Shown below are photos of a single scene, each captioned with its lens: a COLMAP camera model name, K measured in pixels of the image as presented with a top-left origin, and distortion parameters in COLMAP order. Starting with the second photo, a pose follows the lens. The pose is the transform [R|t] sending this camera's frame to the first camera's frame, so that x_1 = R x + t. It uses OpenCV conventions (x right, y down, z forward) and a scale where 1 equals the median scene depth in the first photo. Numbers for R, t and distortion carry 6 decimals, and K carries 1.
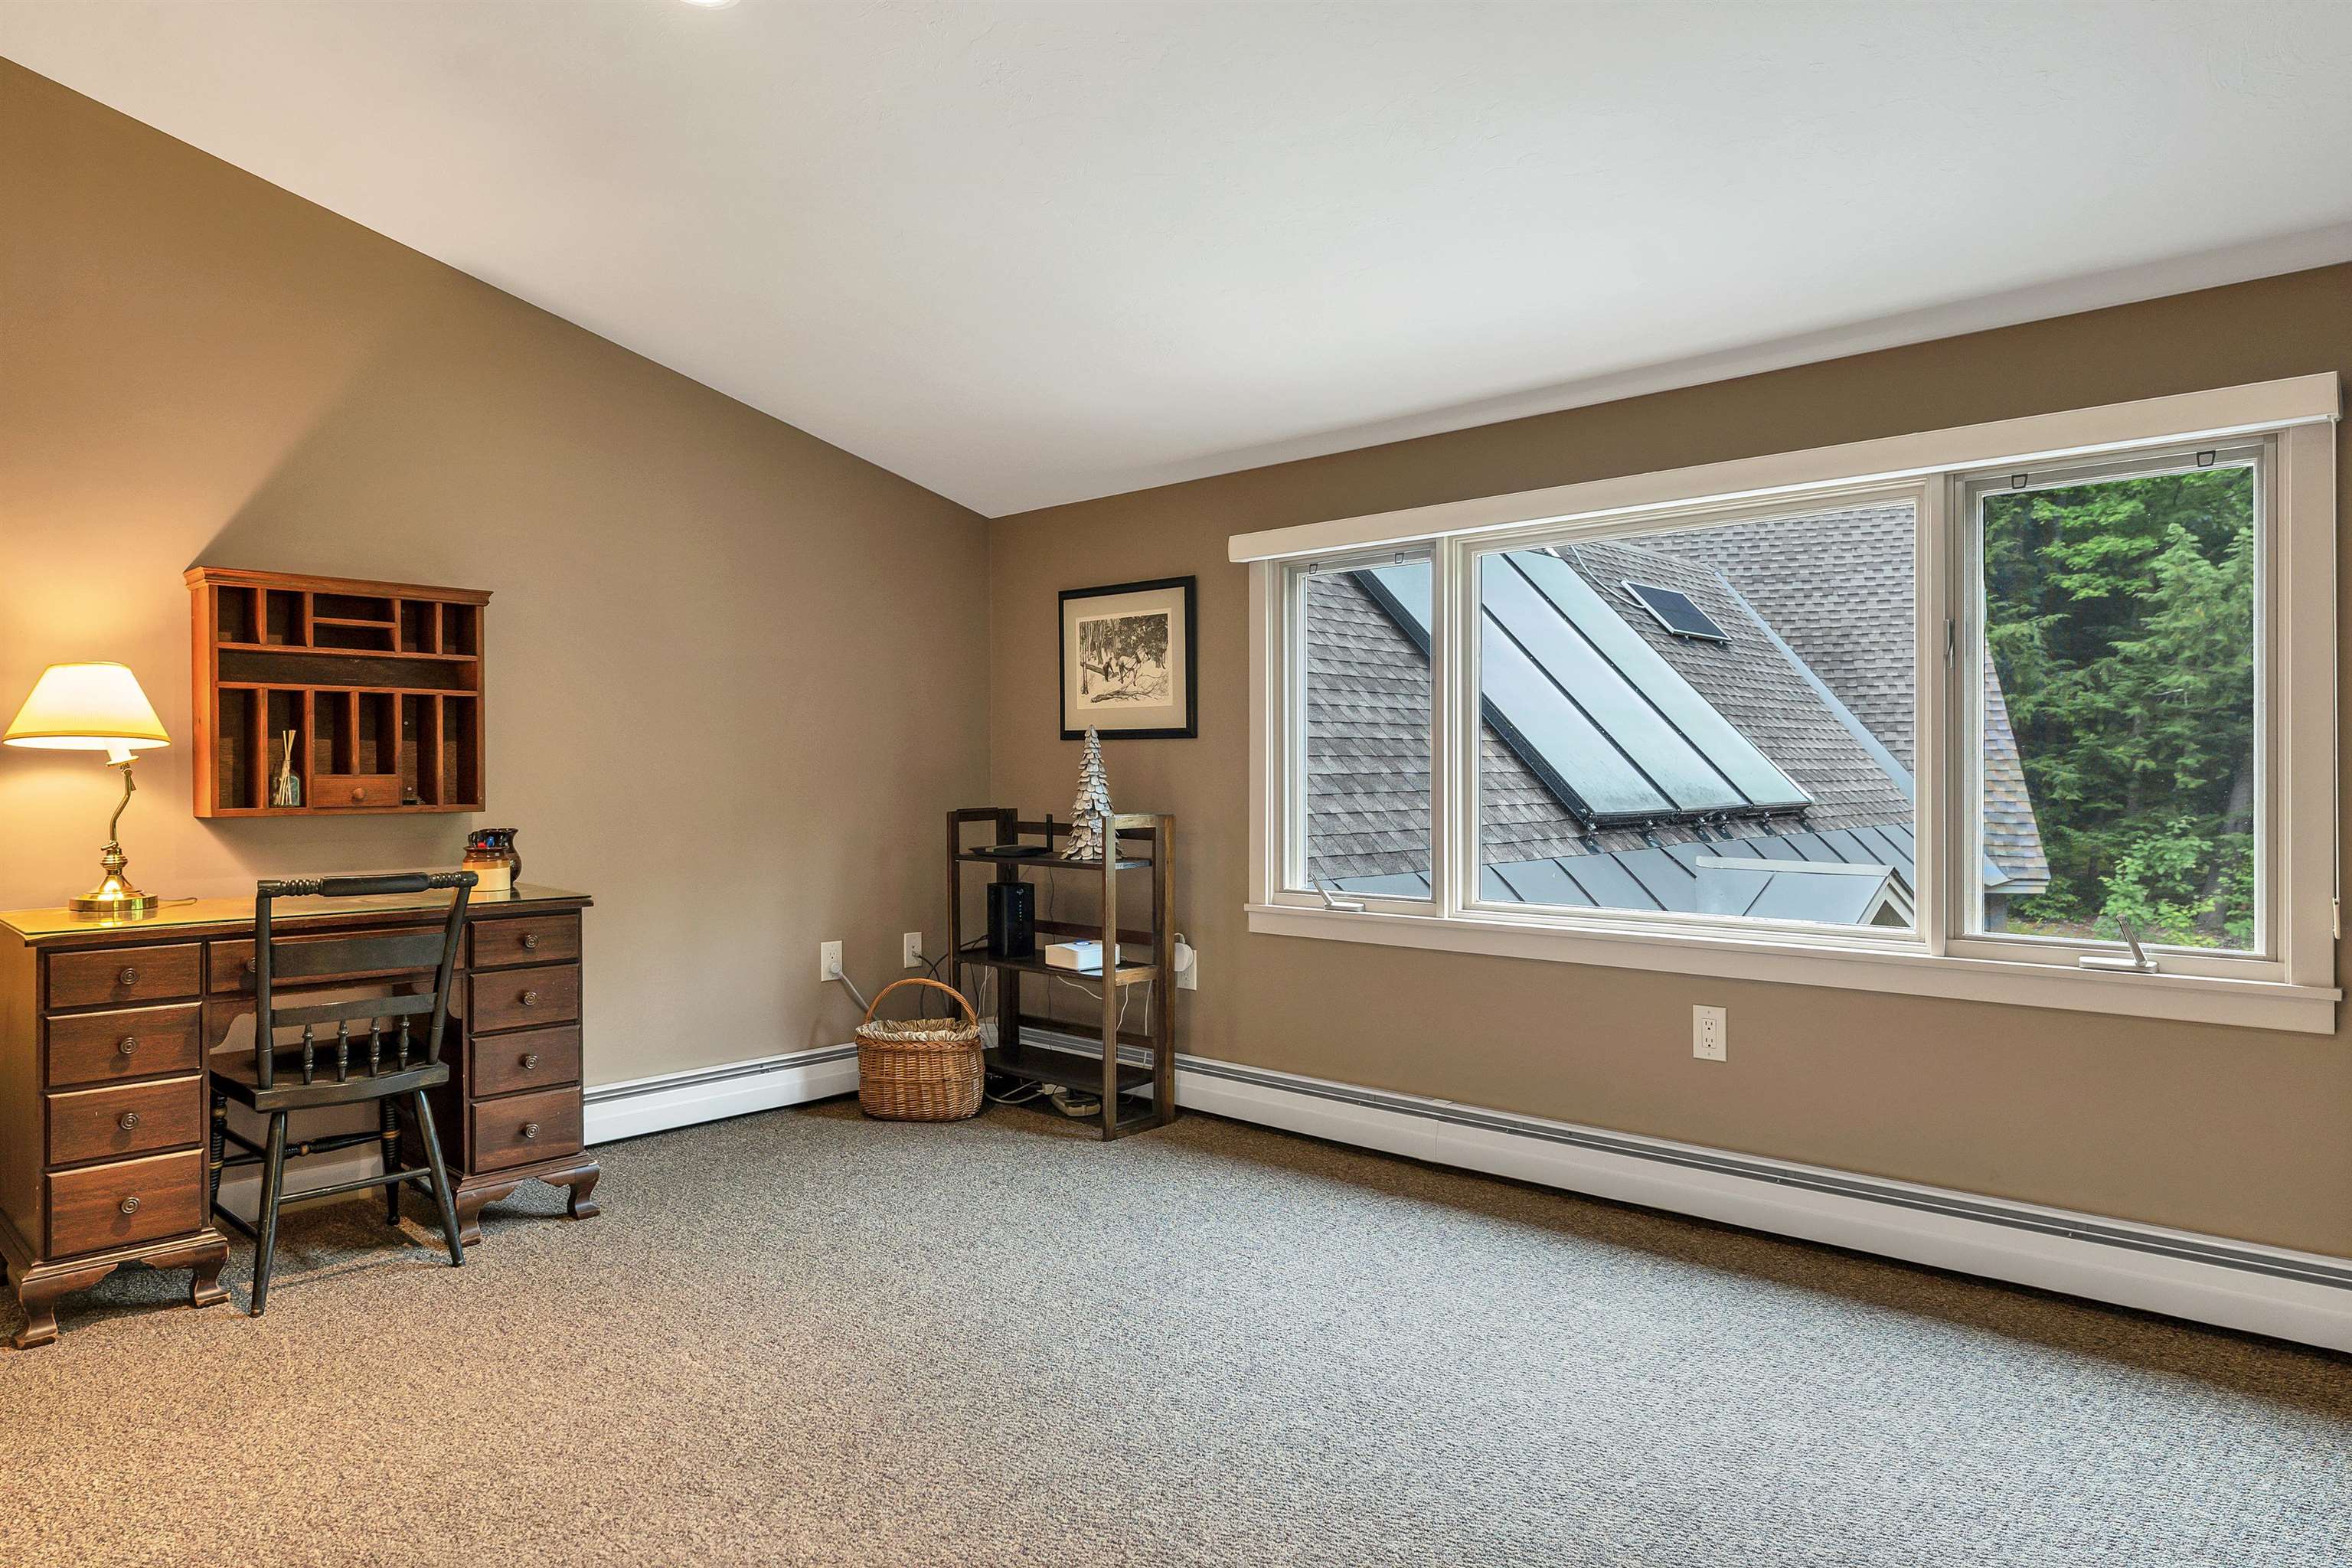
lens RADIAL K [[1441.8, 0, 1176.0], [0, 1441.8, 784.0], [0, 0, 1]] dist [-0.000861, -0.000213]
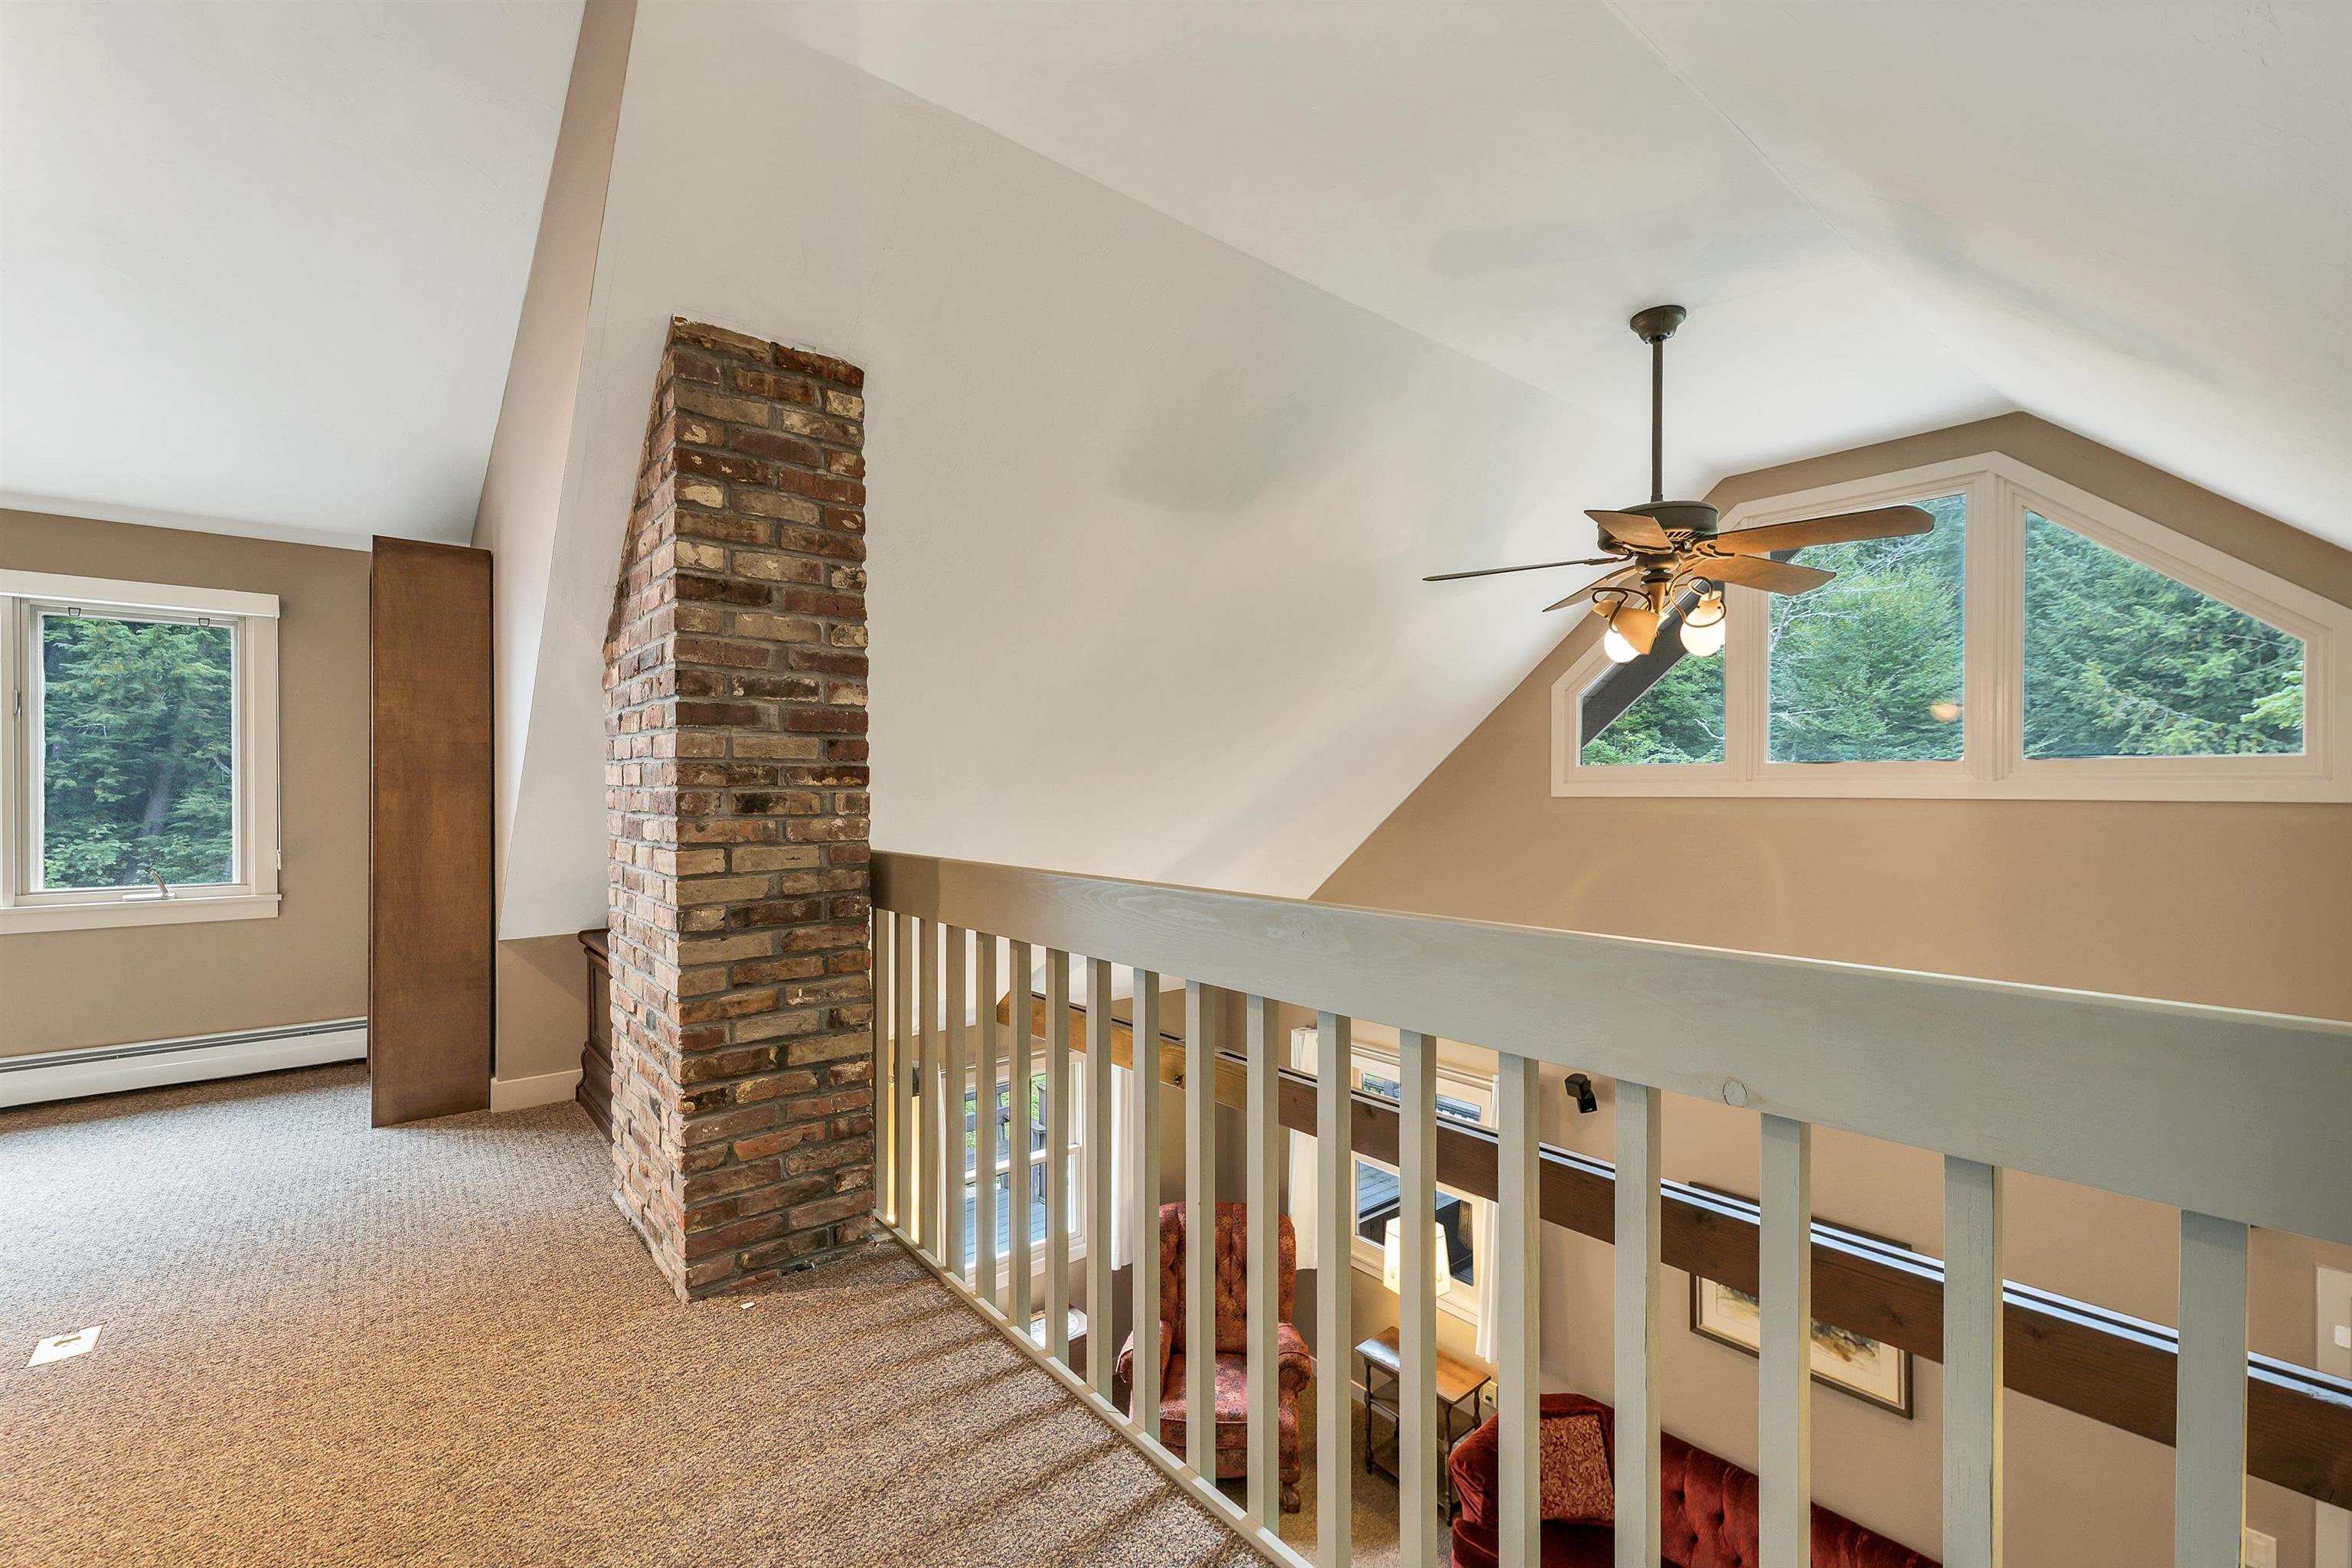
lens RADIAL K [[999.1, 0, 1182.3], [0, 999.1, 794.0], [0, 0, 1]] dist [-0.001295, 0.000400]
pose [[0.127433, -0.000538, 0.991847, -0.244581], [0.005019, 0.999987, -0.000102, 0.002743], [-0.991835, 0.004991, 0.127434, -0.254340]]
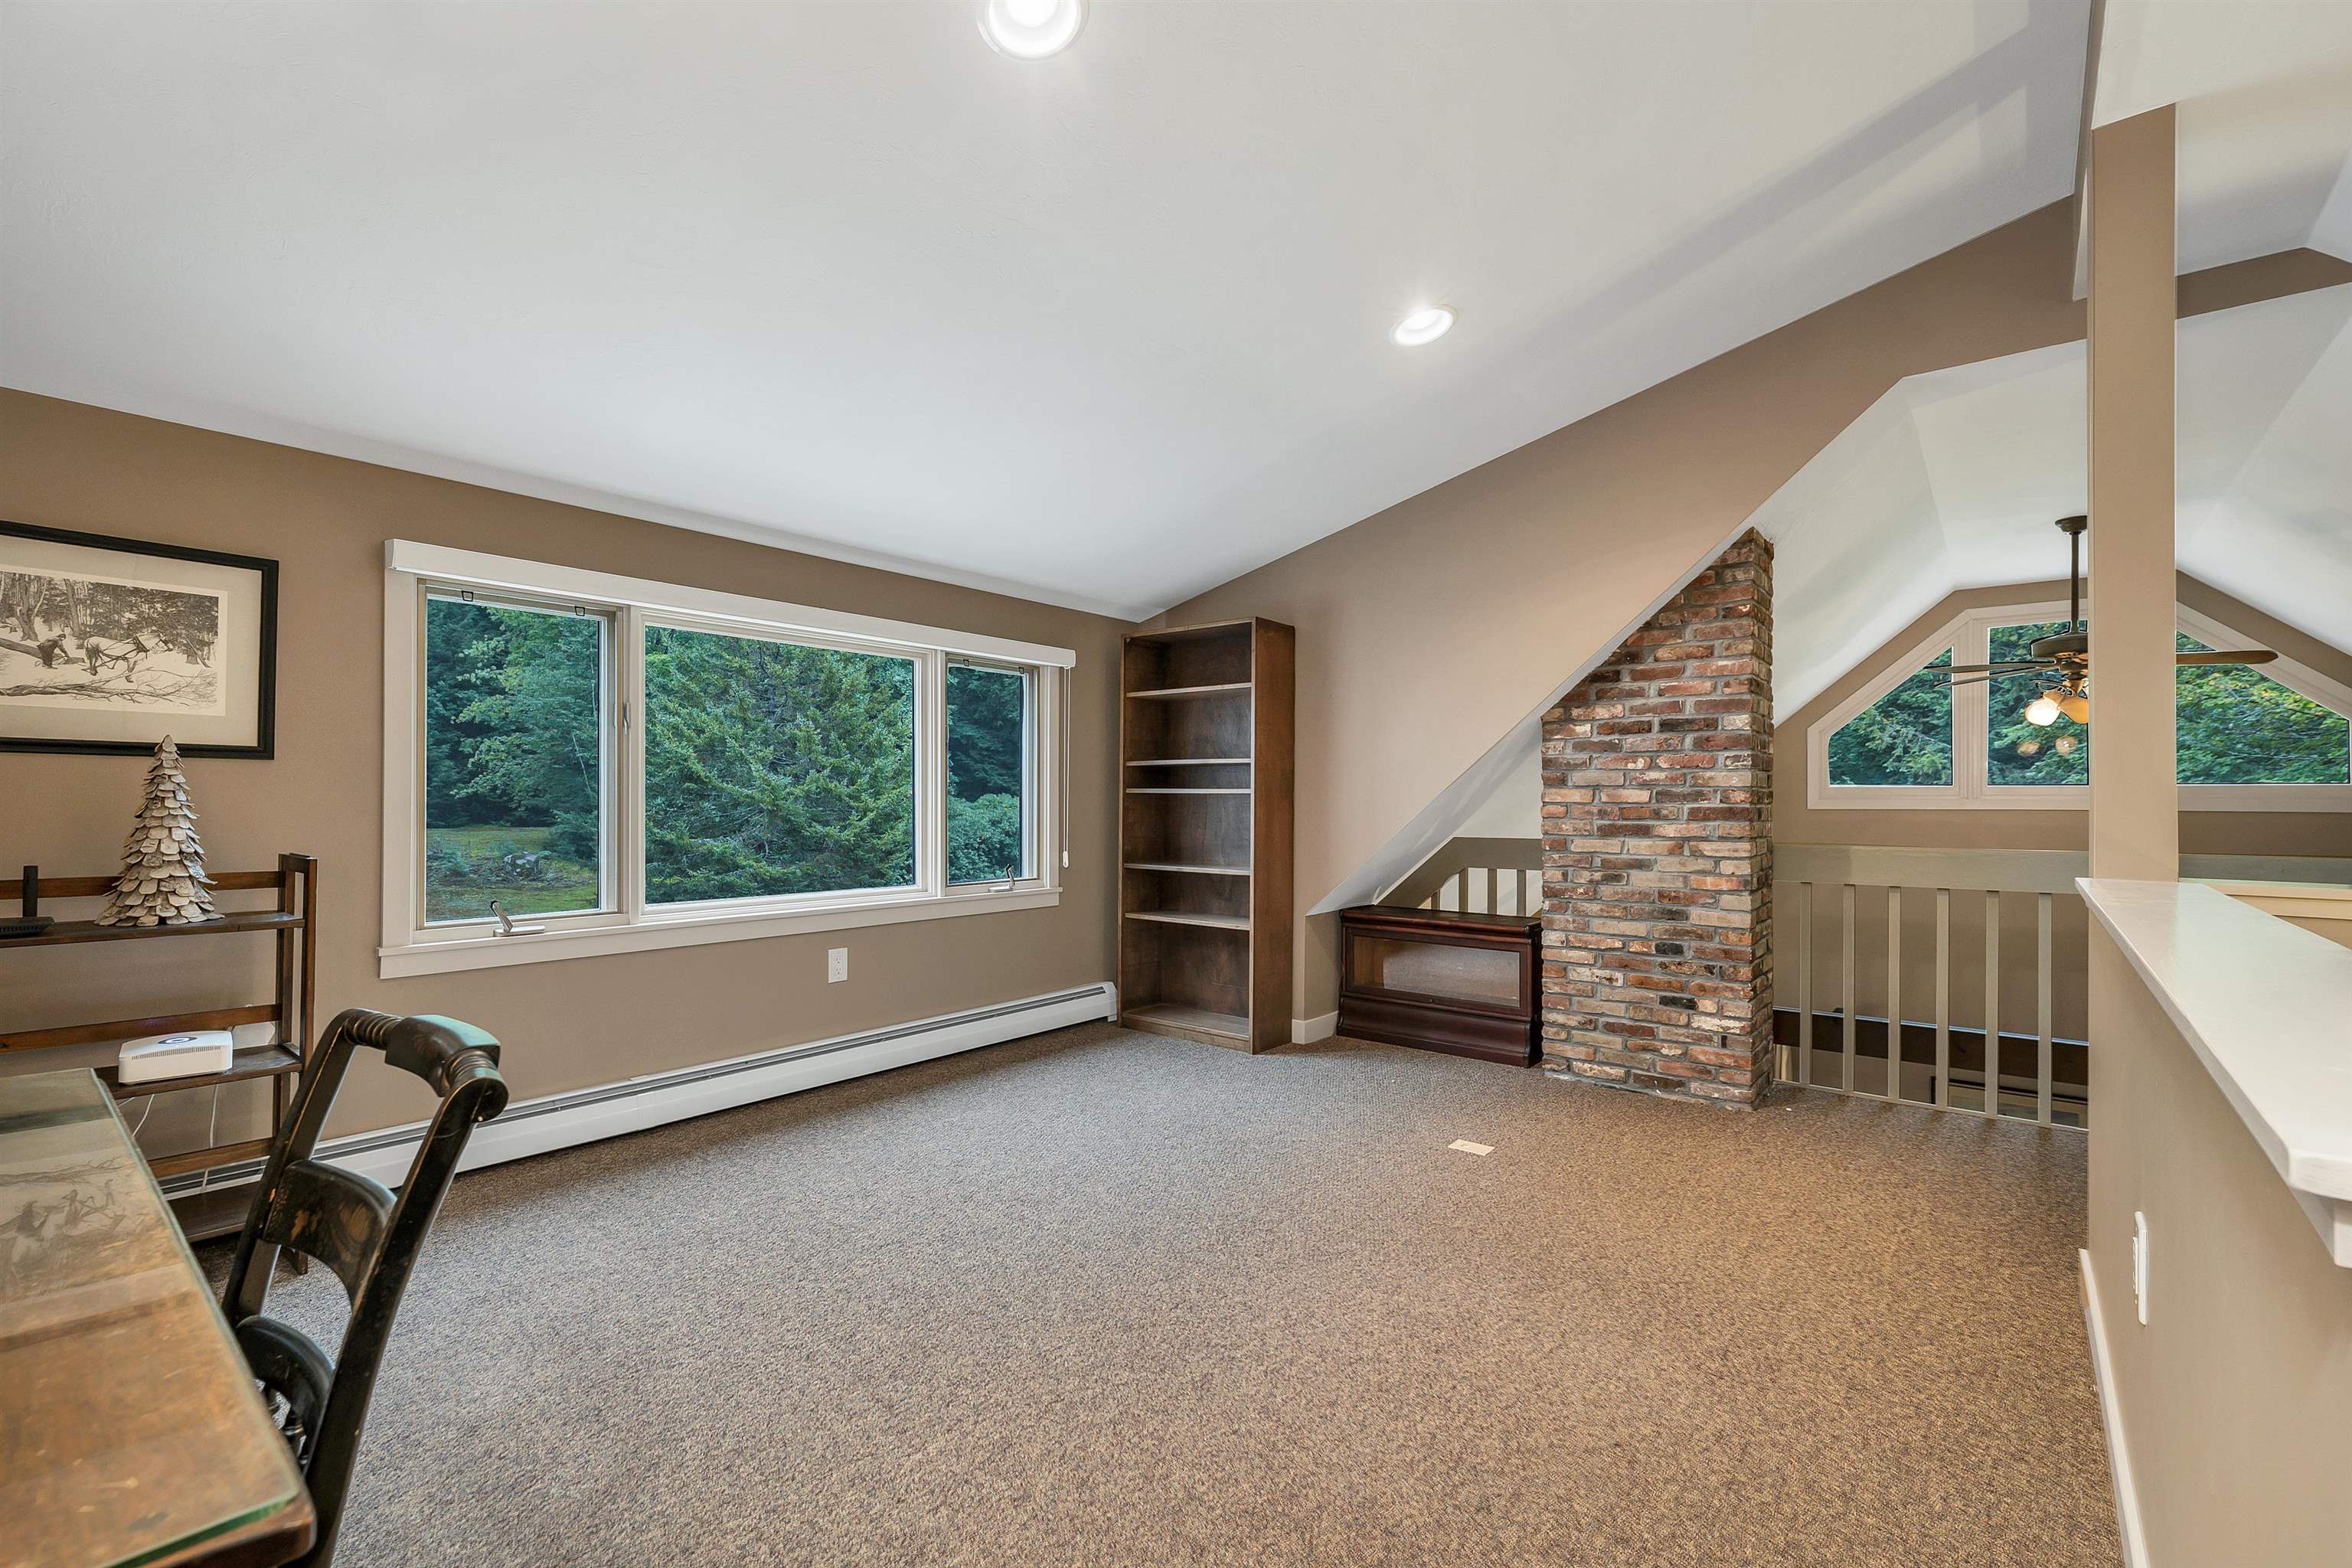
lens RADIAL K [[999.1, 0, 1182.3], [0, 999.1, 794.0], [0, 0, 1]] dist [-0.001295, 0.000400]
pose [[-0.060468, 0.009092, 0.998129, -0.551535], [0.005108, 0.999948, -0.008799, -0.004480], [-0.998157, 0.004567, -0.060512, 0.492761]]
